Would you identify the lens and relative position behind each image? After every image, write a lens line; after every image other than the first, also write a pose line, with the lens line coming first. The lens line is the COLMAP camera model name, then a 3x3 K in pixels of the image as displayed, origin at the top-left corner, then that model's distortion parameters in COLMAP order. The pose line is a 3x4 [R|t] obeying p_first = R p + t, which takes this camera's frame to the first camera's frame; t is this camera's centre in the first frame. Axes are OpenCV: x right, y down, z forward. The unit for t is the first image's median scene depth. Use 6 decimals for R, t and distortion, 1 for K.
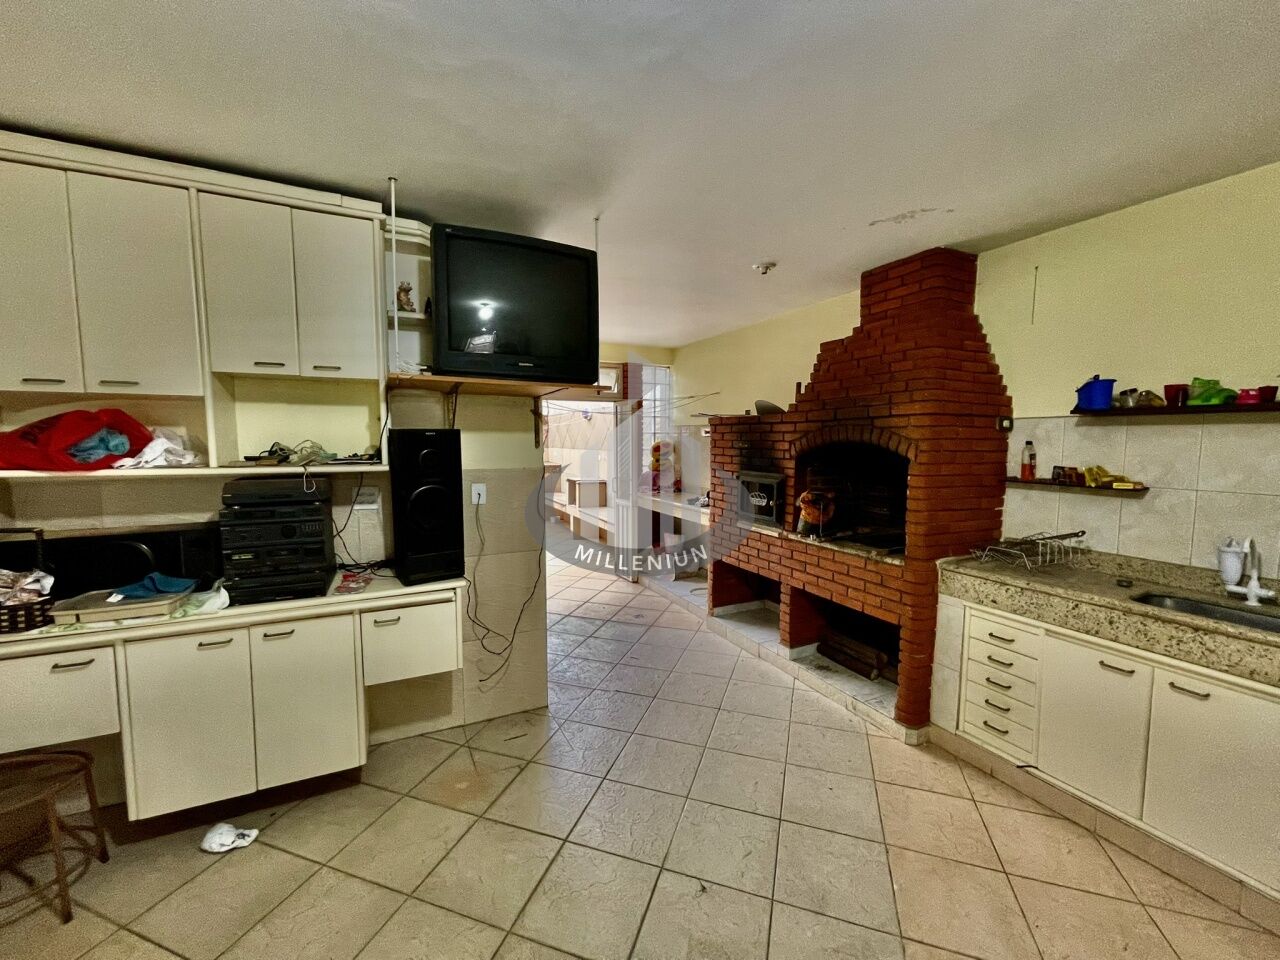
lens RADIAL K [[518.3, 0, 639.5], [0, 518.3, 479.1], [0, 0, 1]] dist [-0.000274, 0.000708]
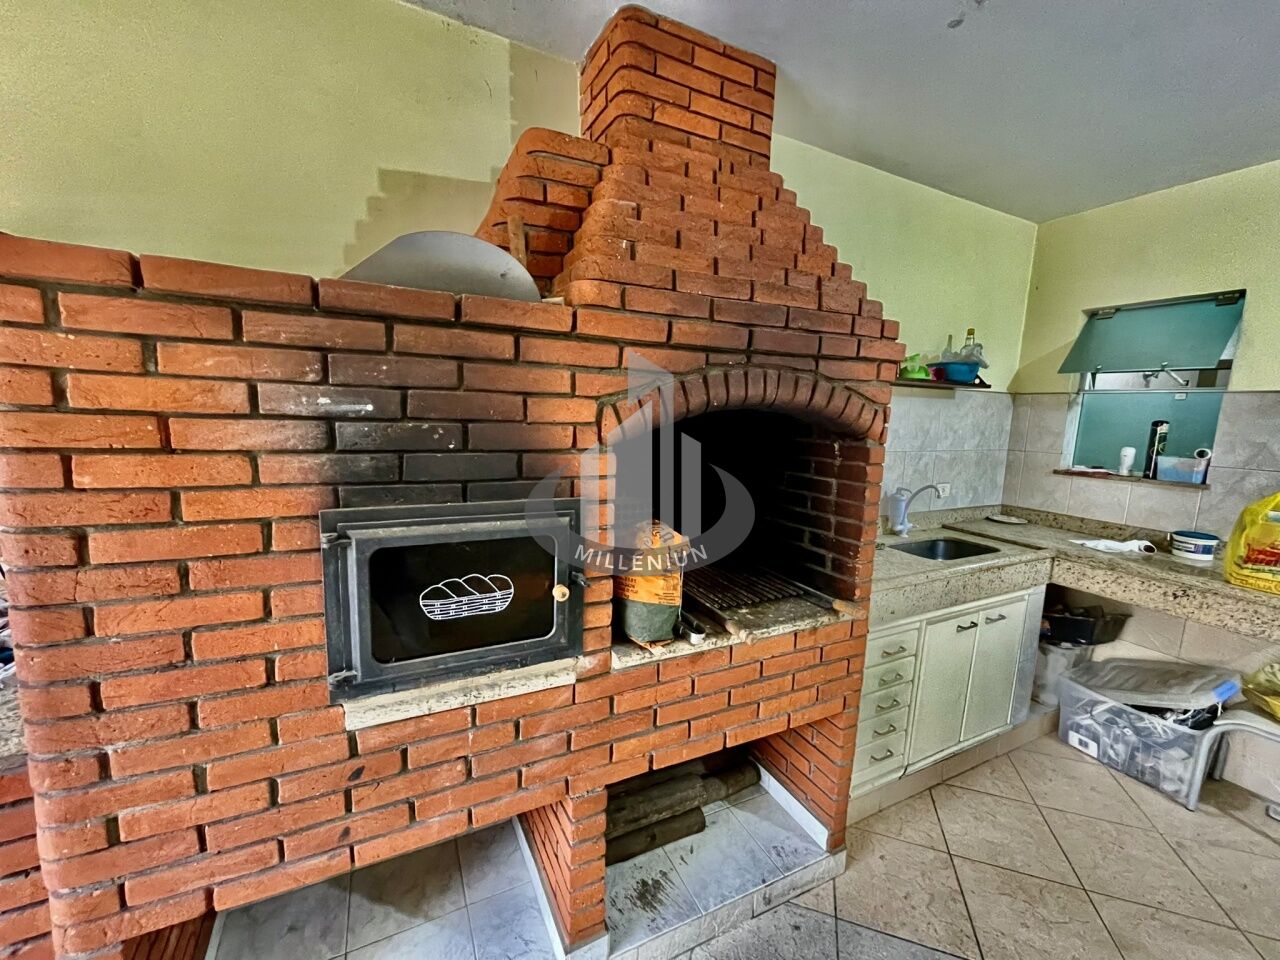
lens RADIAL K [[518.3, 0, 639.5], [0, 518.3, 479.1], [0, 0, 1]] dist [-0.000274, 0.000708]
pose [[-0.010555, -0.139453, 0.990172, -0.049360], [0.045393, 0.989140, 0.139792, -0.066646], [-0.998913, 0.046422, -0.004111, 0.984640]]
